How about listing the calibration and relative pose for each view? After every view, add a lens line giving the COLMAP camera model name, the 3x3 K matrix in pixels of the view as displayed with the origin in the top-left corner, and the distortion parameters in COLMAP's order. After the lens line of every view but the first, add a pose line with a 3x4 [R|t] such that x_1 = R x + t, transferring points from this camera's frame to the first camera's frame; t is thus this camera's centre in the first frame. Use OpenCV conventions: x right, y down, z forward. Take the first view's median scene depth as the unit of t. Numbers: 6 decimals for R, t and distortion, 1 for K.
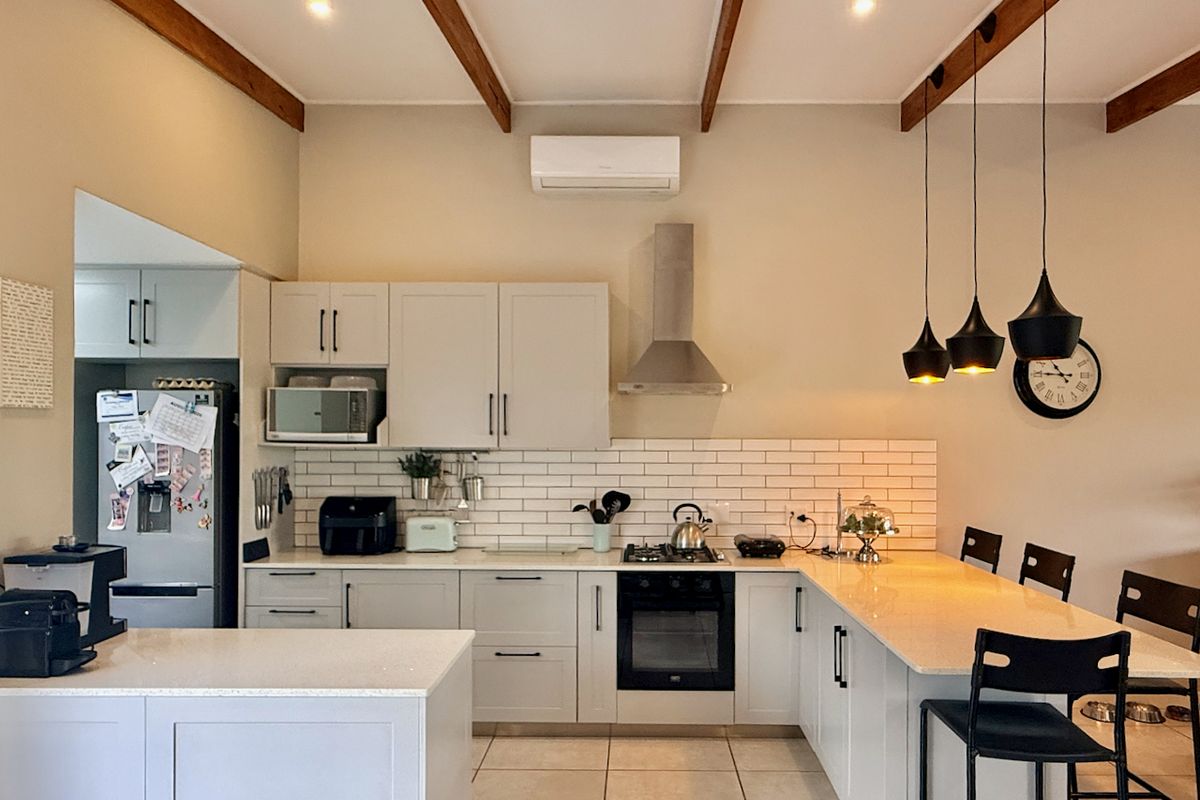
lens RADIAL K [[723.0, 0, 599.5], [0, 723.0, 439.8], [0, 0, 1]] dist [0.050692, 0.001299]
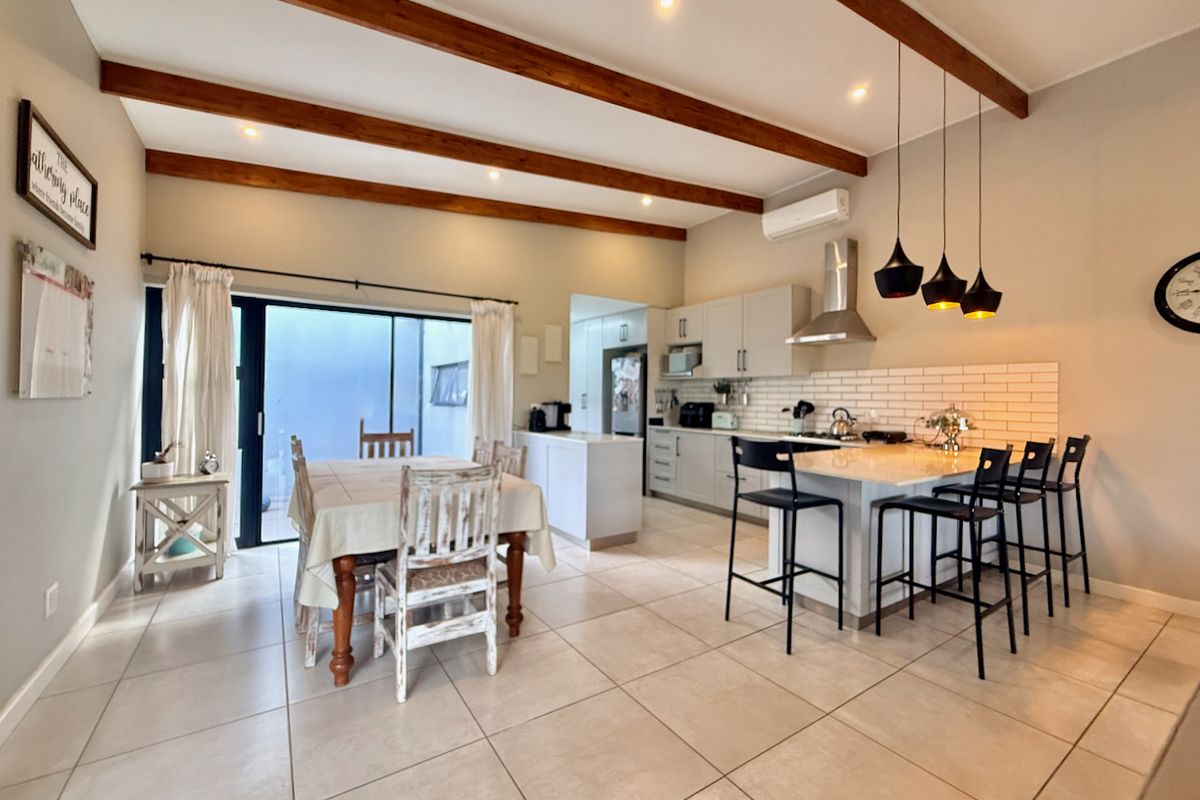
lens RADIAL K [[478.9, 0, 594.8], [0, 478.9, 388.7], [0, 0, 1]] dist [-0.004435, -0.000158]
pose [[0.574981, -0.007111, -0.818136, 0.673570], [-0.007898, 0.999867, -0.014241, 0.061988], [0.818129, 0.014650, 0.574848, -0.078089]]
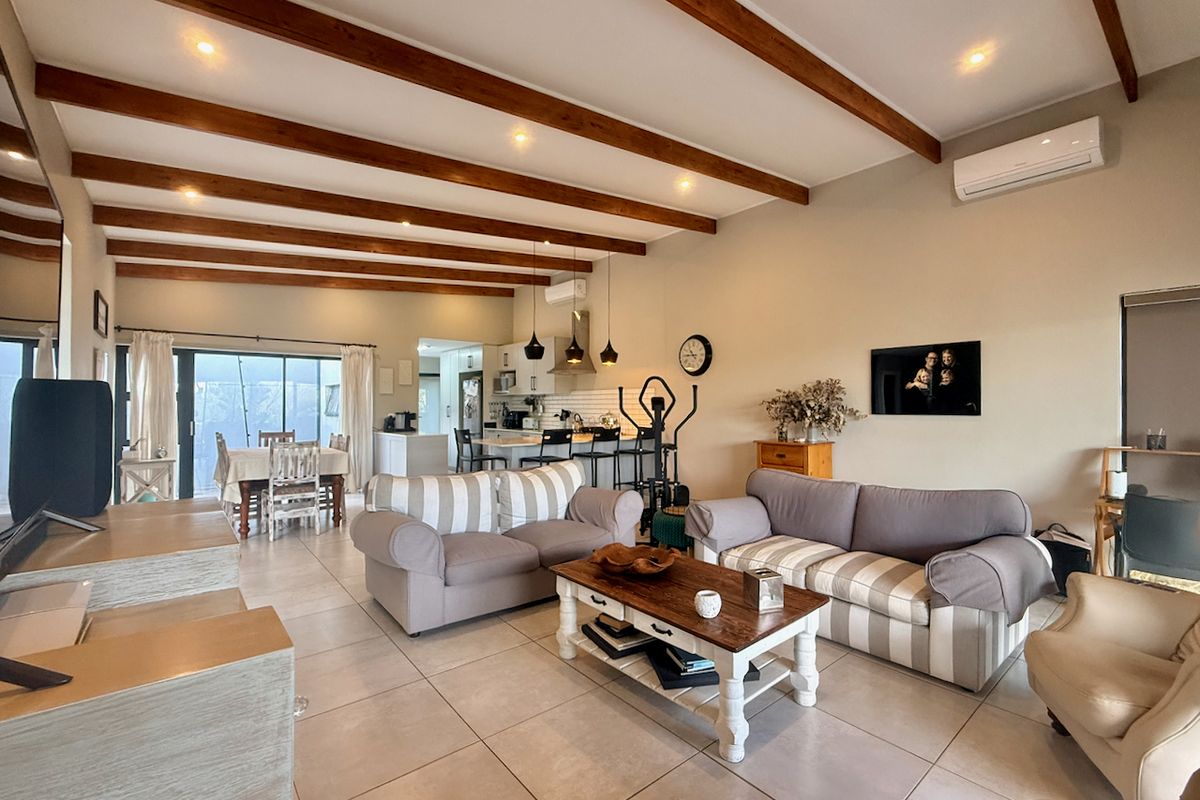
lens RADIAL K [[478.9, 0, 600.1], [0, 478.9, 400.0], [0, 0, 1]] dist [-0.004435, -0.000158]
pose [[0.676855, -0.008640, -0.736065, 1.464585], [0.002726, 0.999954, -0.009231, 0.051367], [0.736111, 0.004242, 0.676848, -0.144854]]
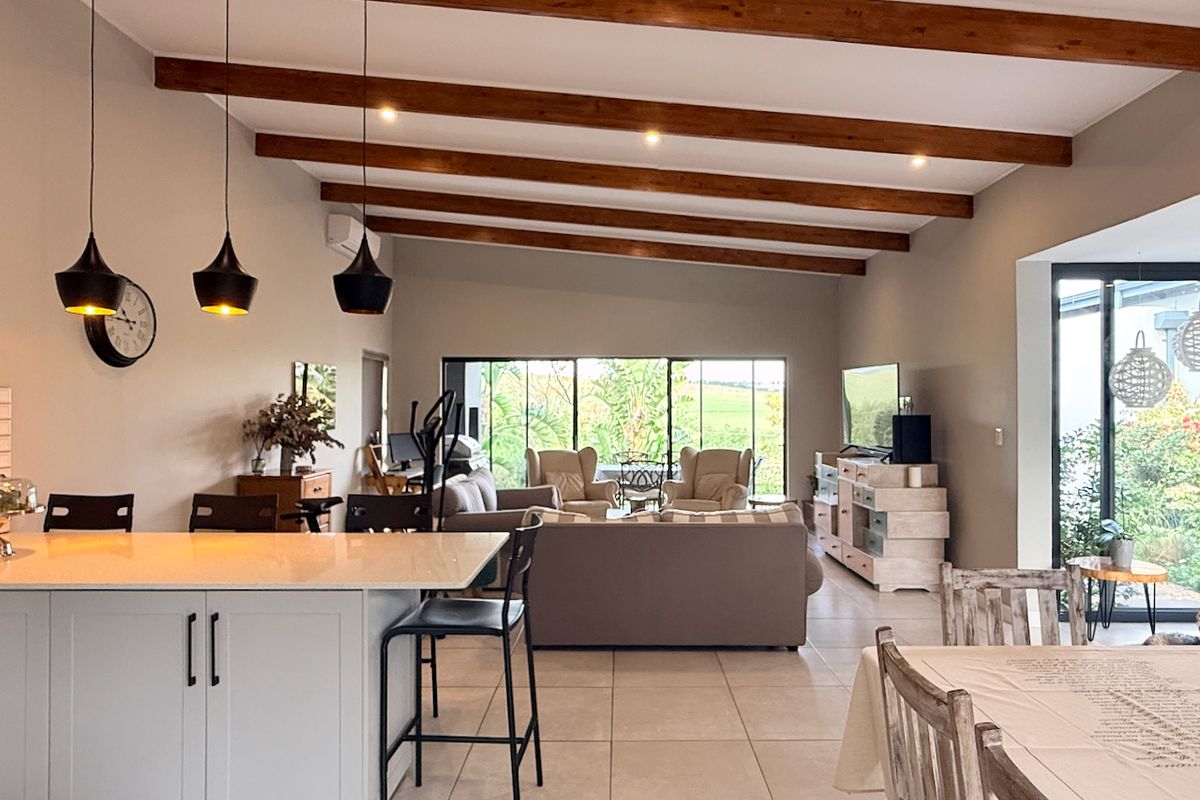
lens RADIAL K [[723.0, 0, 602.7], [0, 723.0, 409.6], [0, 0, 1]] dist [0.050692, 0.001299]
pose [[-0.017959, -0.004143, 0.999830, -0.336207], [-0.001364, 0.999991, 0.004119, 0.021107], [-0.999838, -0.001289, -0.017964, 0.411595]]
